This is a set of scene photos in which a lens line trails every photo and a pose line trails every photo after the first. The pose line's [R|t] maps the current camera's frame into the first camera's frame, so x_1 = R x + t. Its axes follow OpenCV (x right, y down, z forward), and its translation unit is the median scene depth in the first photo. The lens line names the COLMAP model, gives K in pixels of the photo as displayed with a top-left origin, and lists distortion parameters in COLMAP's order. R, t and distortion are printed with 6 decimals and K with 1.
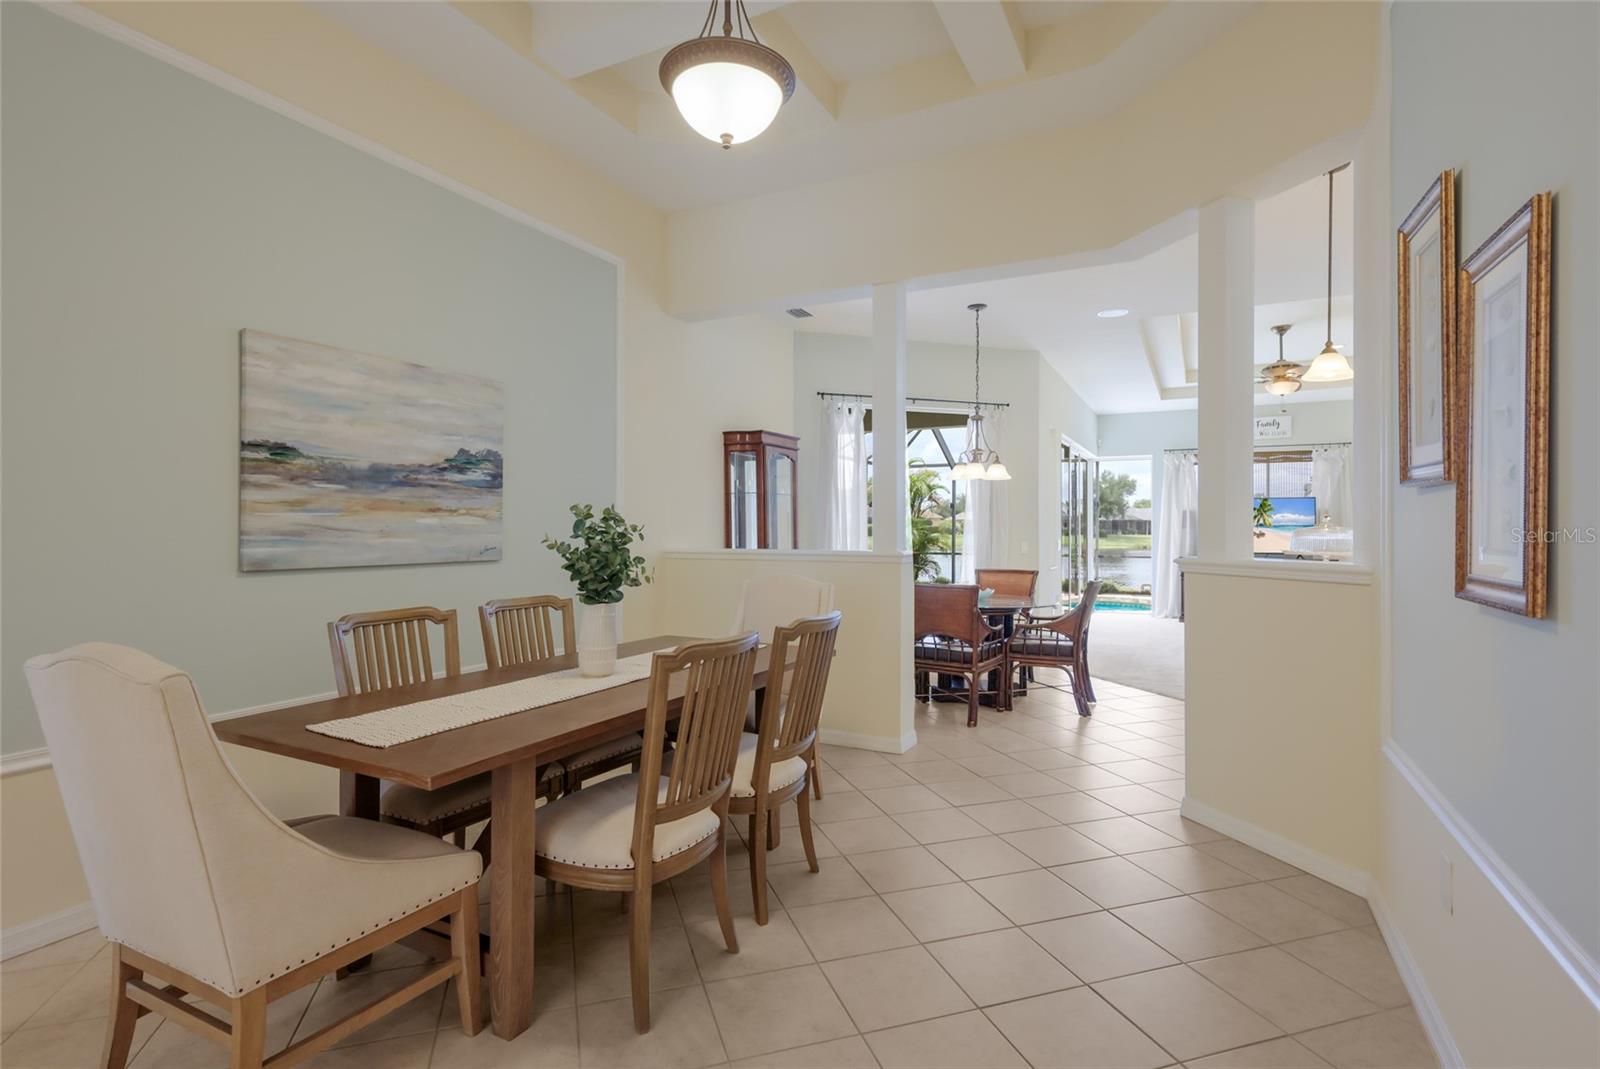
lens RADIAL K [[768.5, 0, 811.1], [0, 768.5, 522.7], [0, 0, 1]] dist [-0.001822, -0.001140]
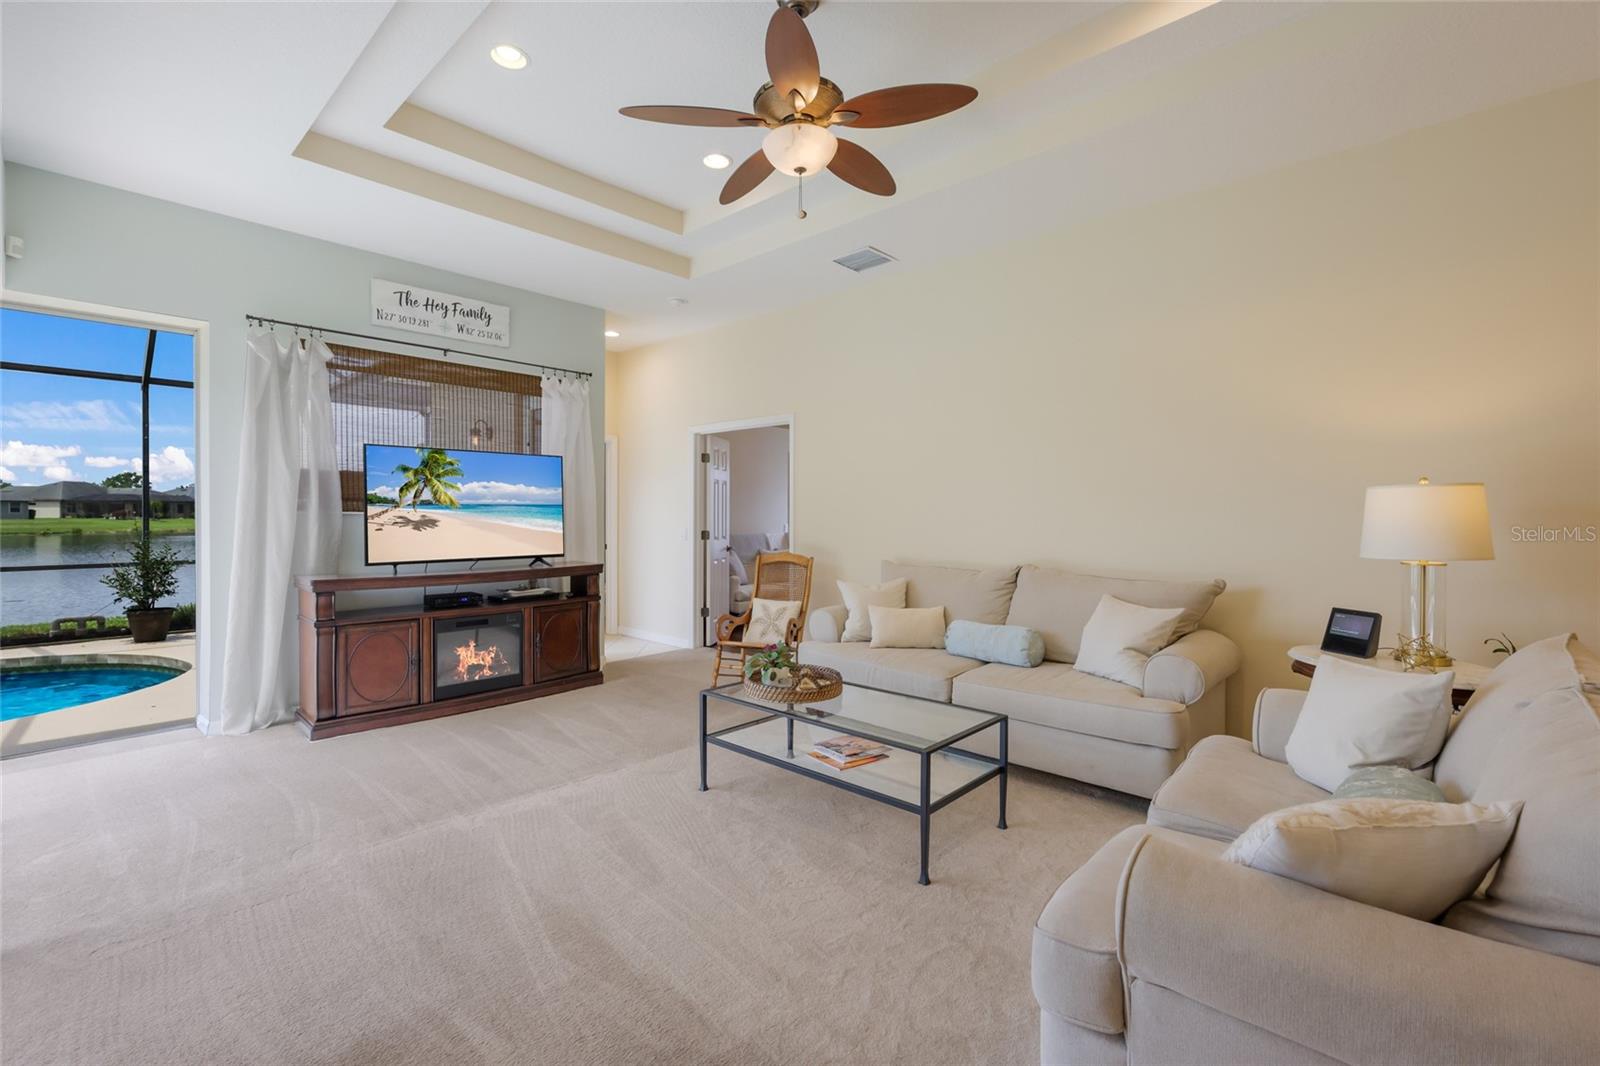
lens RADIAL K [[686.6, 0, 796.0], [0, 686.6, 517.3], [0, 0, 1]] dist [0.003159, 0.001279]
pose [[0.265852, -0.005959, 0.963995, 0.206569], [-0.010156, 0.999908, 0.008982, 0.006033], [-0.963960, -0.012179, 0.265767, 0.690187]]
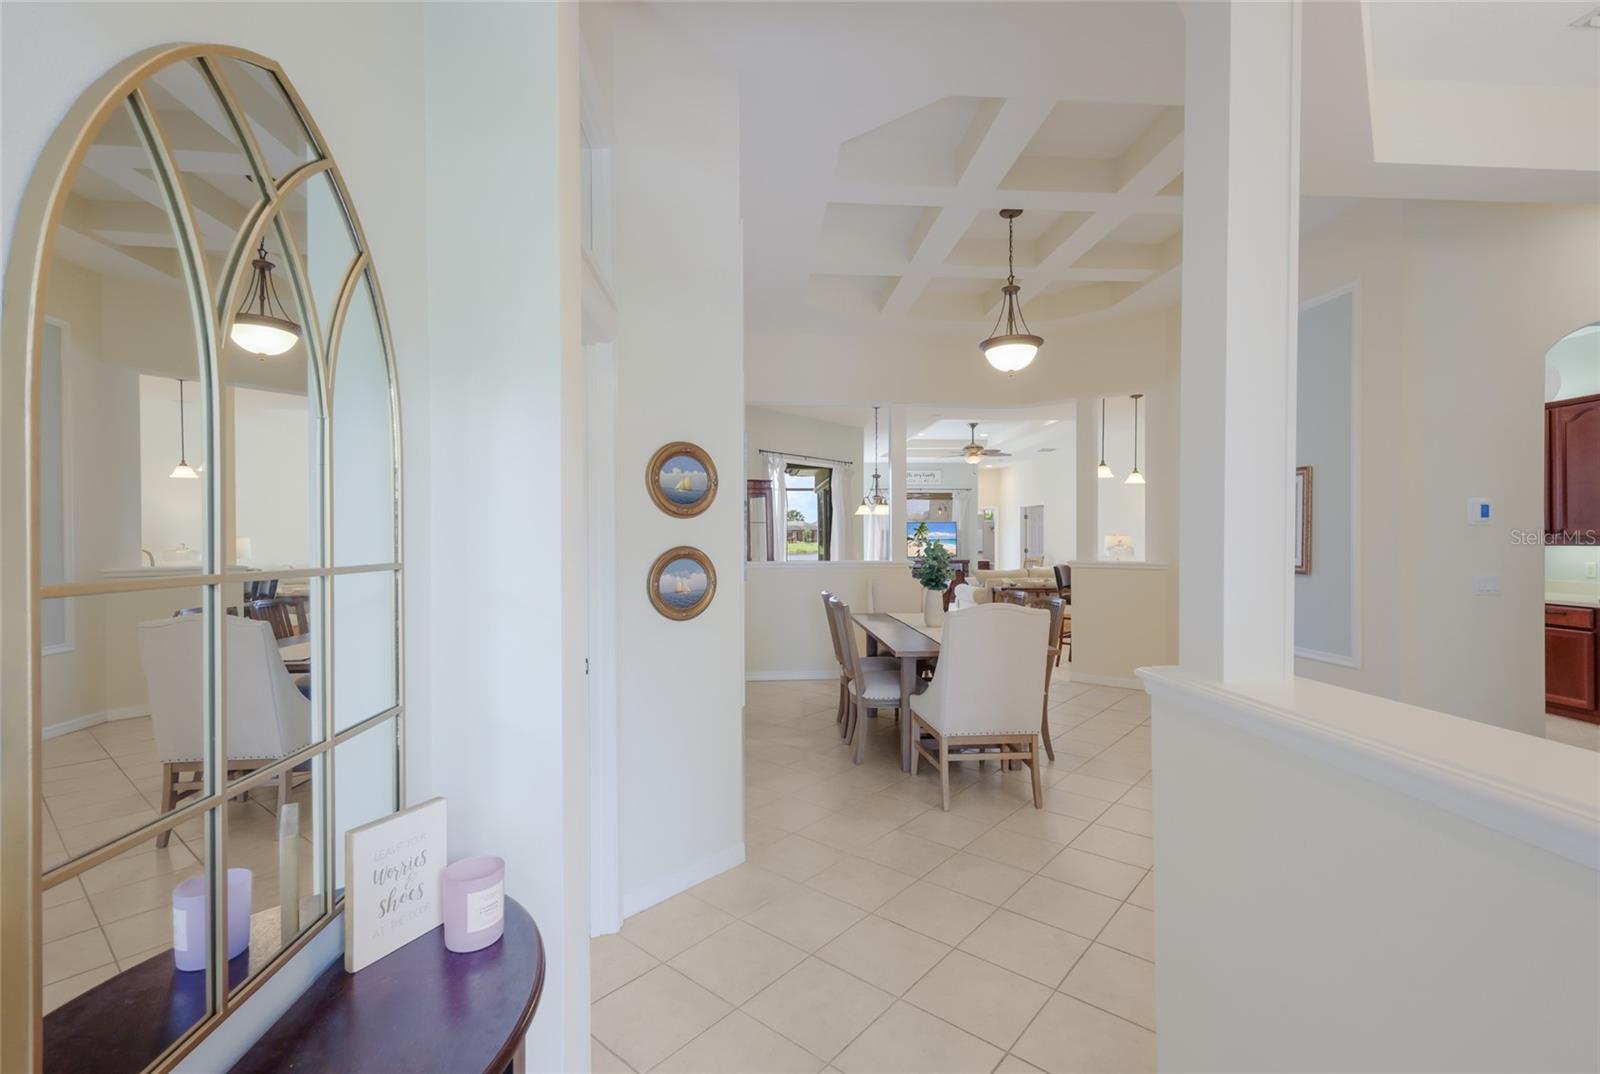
lens RADIAL K [[684.9, 0, 804.3], [0, 684.9, 533.7], [0, 0, 1]] dist [0.012089, 0.000028]
pose [[0.853430, -0.002818, 0.521200, -0.383015], [0.002160, 0.999996, 0.001870, -0.011086], [-0.521203, -0.000470, 0.853432, -0.080830]]
